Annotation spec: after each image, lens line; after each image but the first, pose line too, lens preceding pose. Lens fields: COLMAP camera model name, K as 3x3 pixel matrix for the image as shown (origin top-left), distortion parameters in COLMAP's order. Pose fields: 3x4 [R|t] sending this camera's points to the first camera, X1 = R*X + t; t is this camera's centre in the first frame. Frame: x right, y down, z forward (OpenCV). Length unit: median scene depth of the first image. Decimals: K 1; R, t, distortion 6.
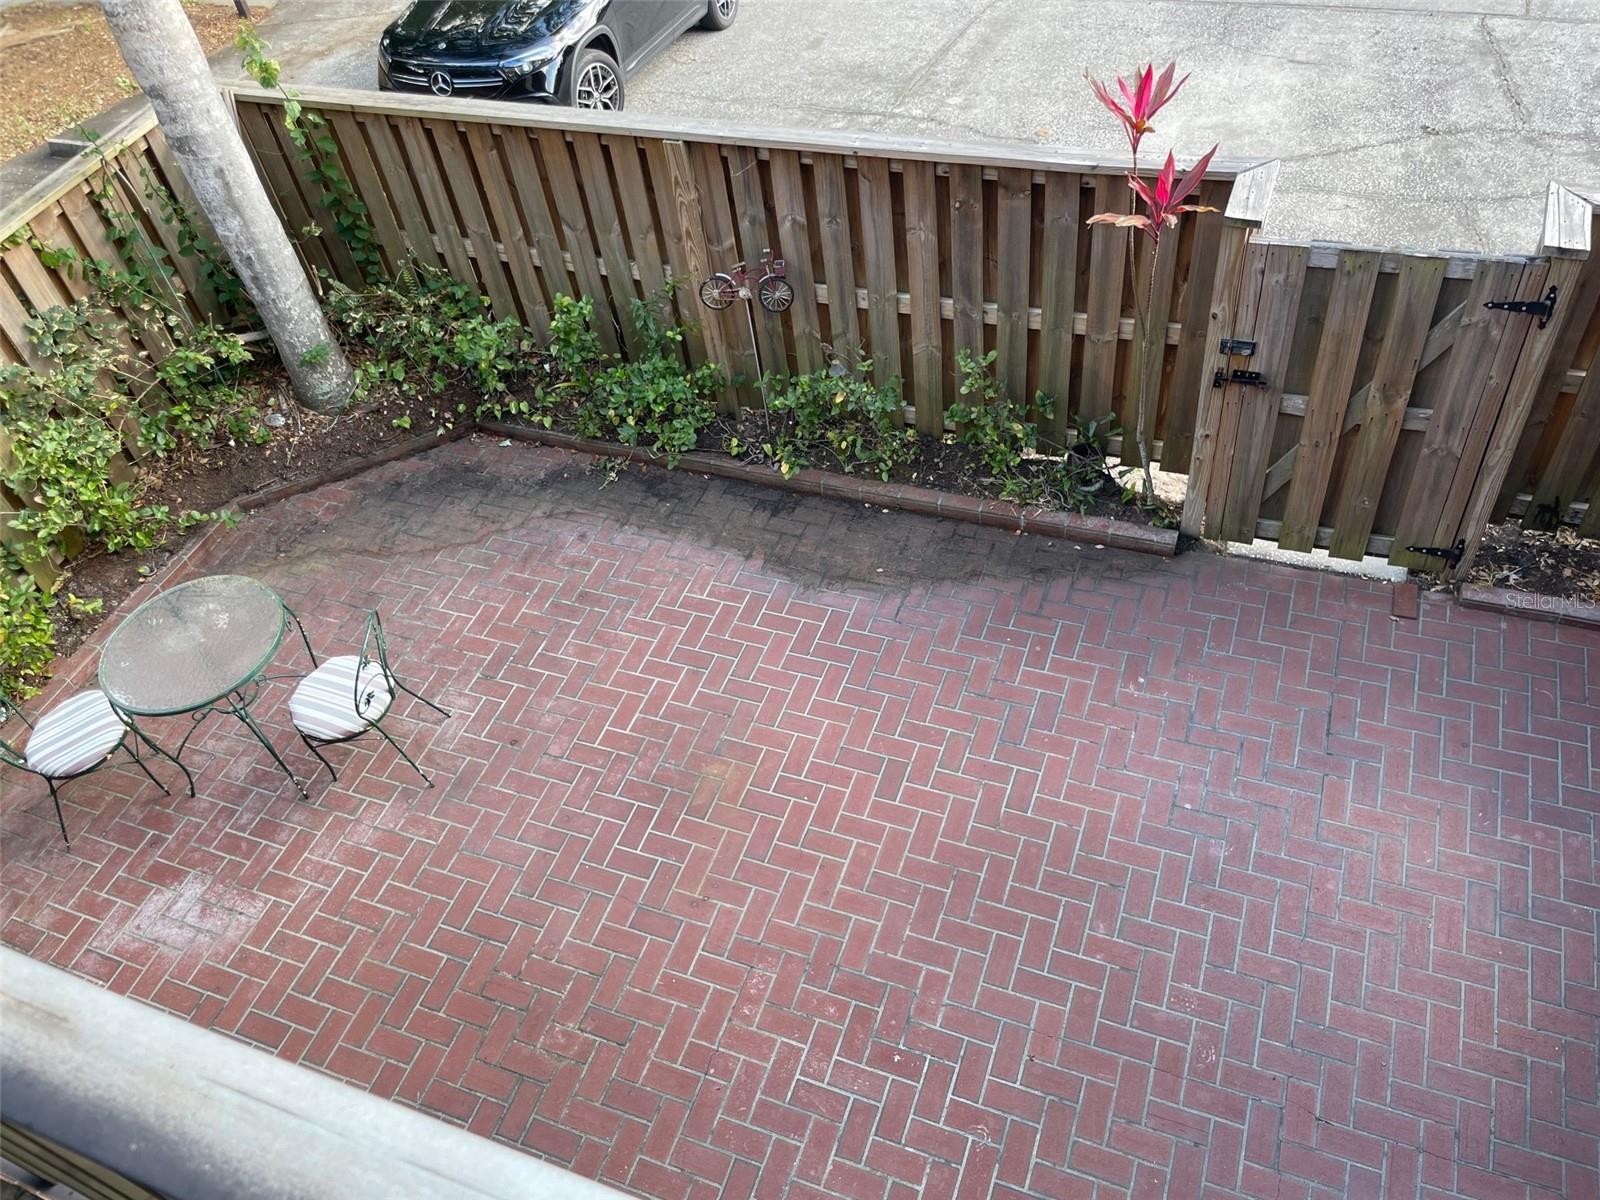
lens RADIAL K [[1266.3, 0, 812.8], [0, 1266.3, 602.6], [0, 0, 1]] dist [0.097133, -0.104162]
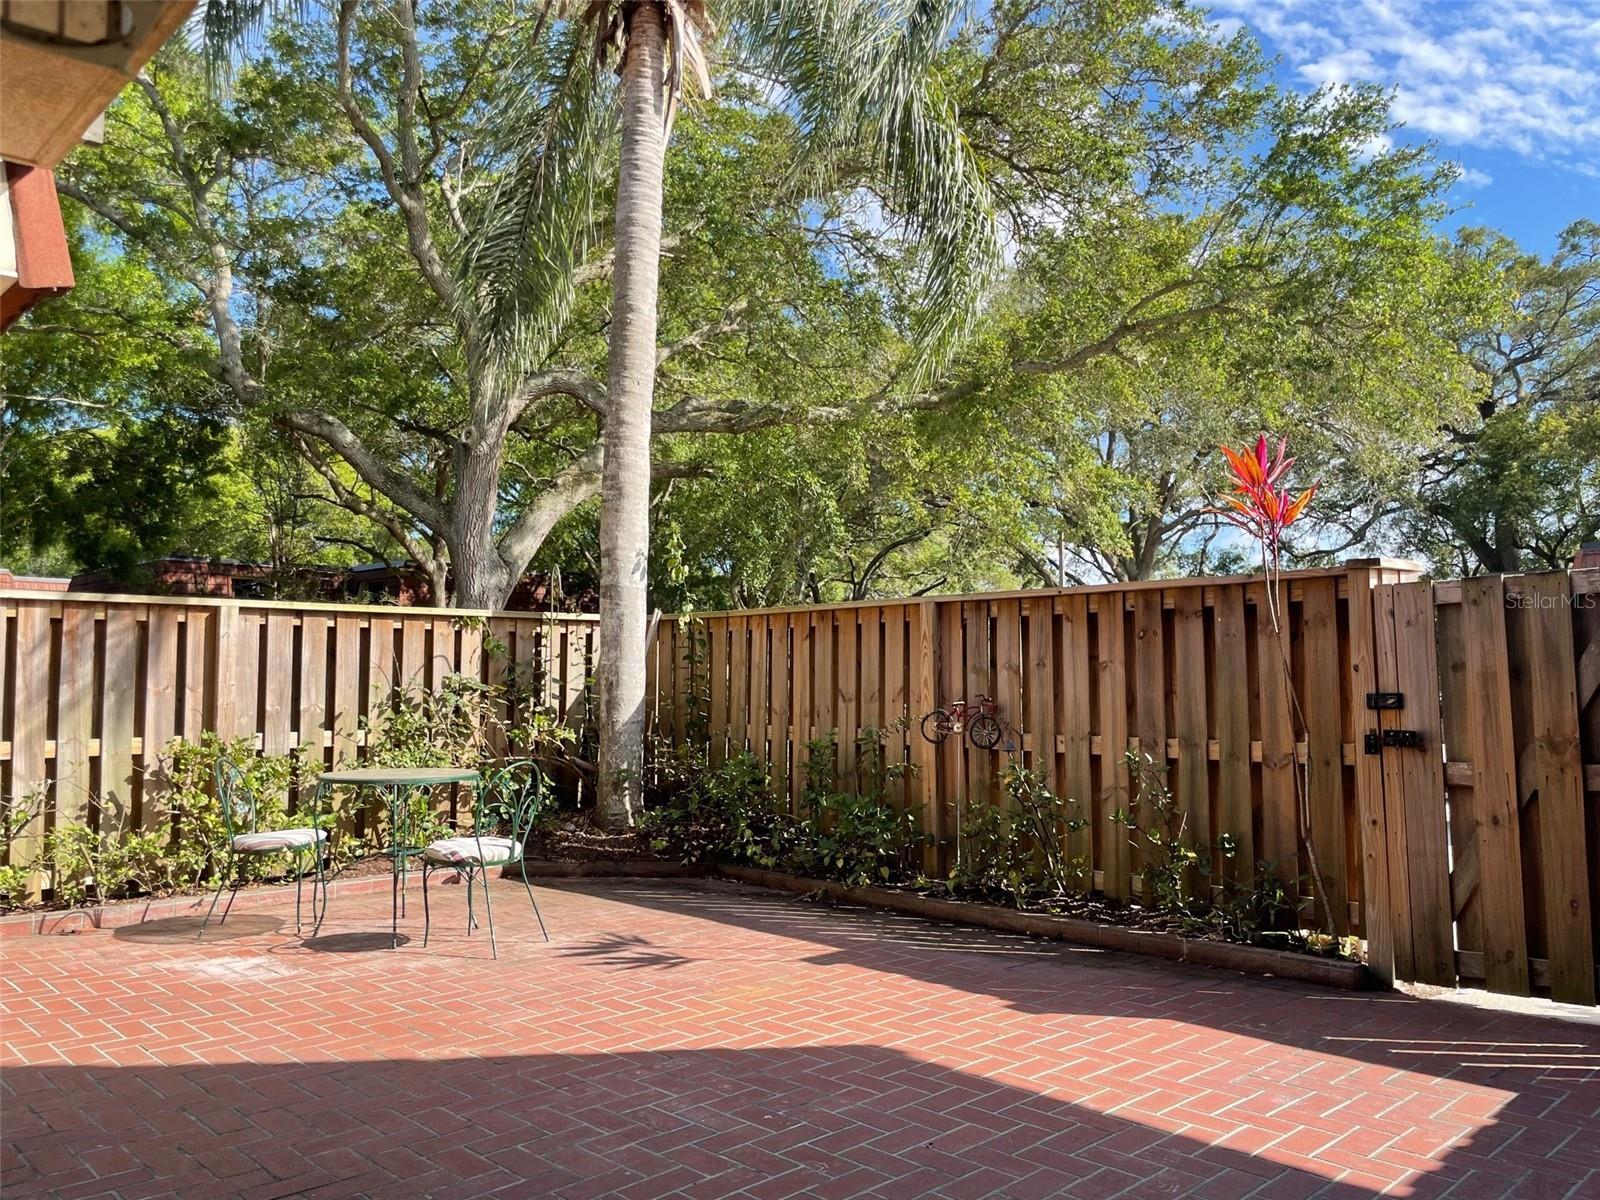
lens RADIAL K [[1268.9, 0, 793.3], [0, 1268.9, 596.4], [0, 0, 1]] dist [0.071634, -0.092541]
pose [[0.898098, 0.070141, -0.434167, 0.340581], [-0.382201, 0.612882, -0.691591, 0.598528], [0.217584, 0.787055, 0.577236, 0.263660]]
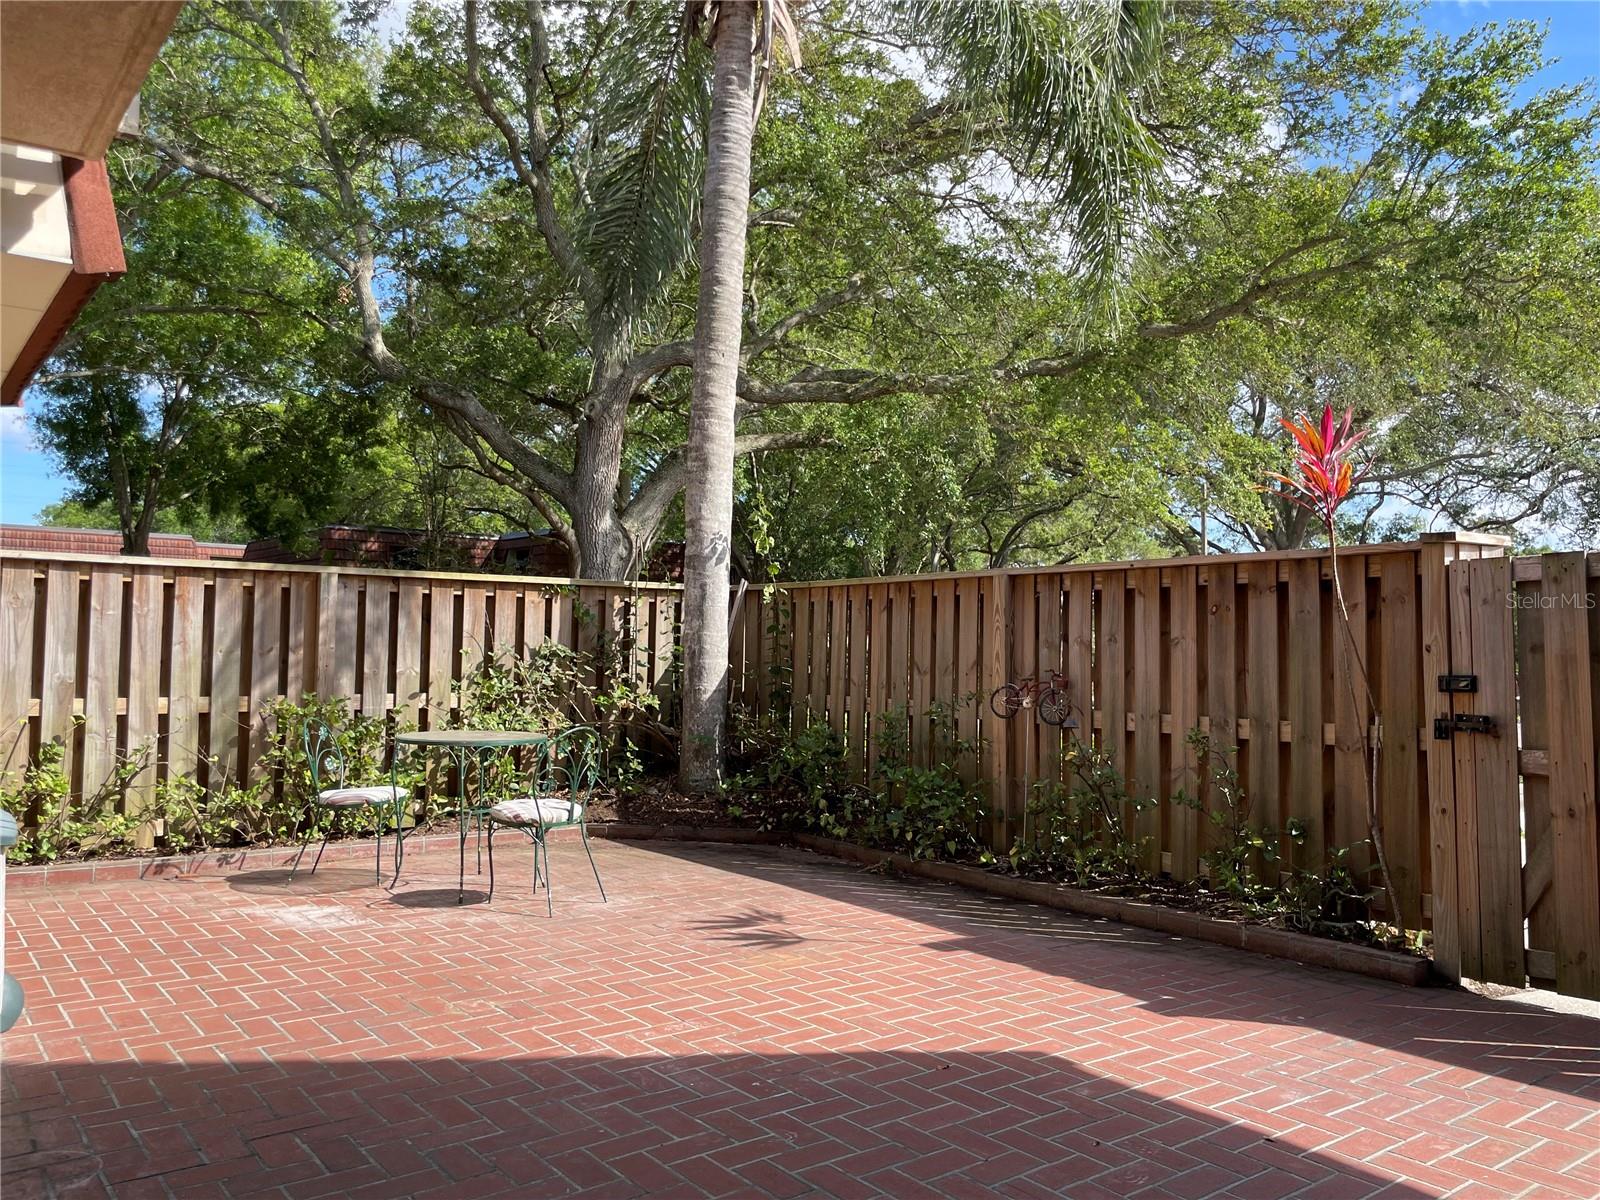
lens RADIAL K [[1267.5, 0, 788.5], [0, 1267.5, 590.4], [0, 0, 1]] dist [0.074939, -0.096783]
pose [[0.838751, 0.086239, -0.537642, 0.412973], [-0.466657, 0.622634, -0.628139, 0.561754], [0.280584, 0.777747, 0.562479, 0.282481]]
